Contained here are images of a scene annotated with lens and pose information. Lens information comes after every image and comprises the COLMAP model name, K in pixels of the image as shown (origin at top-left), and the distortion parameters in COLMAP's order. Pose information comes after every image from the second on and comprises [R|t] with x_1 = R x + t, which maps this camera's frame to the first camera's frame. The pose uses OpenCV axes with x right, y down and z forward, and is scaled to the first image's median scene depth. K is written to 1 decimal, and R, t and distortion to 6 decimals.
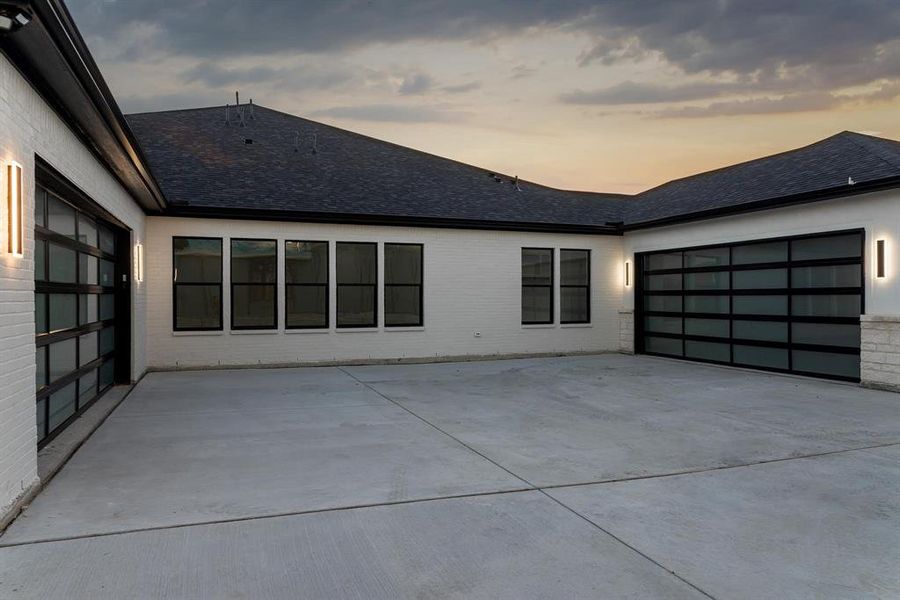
lens RADIAL K [[556.7, 0, 450.0], [0, 556.7, 300.0], [0, 0, 1]] dist [0.000540, 0.000302]
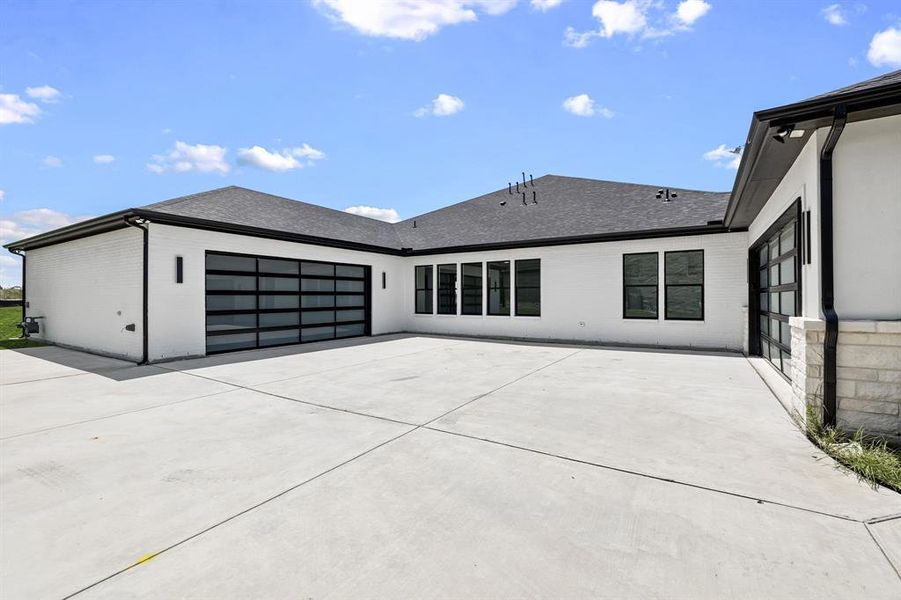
lens RADIAL K [[385.6, 0, 445.9], [0, 385.6, 298.8], [0, 0, 1]] dist [0.000659, 0.000265]
pose [[0.630074, 0.003052, -0.776529, 0.562948], [-0.000668, 0.999994, 0.003388, -0.000955], [0.776535, -0.001616, 0.630072, 0.193855]]
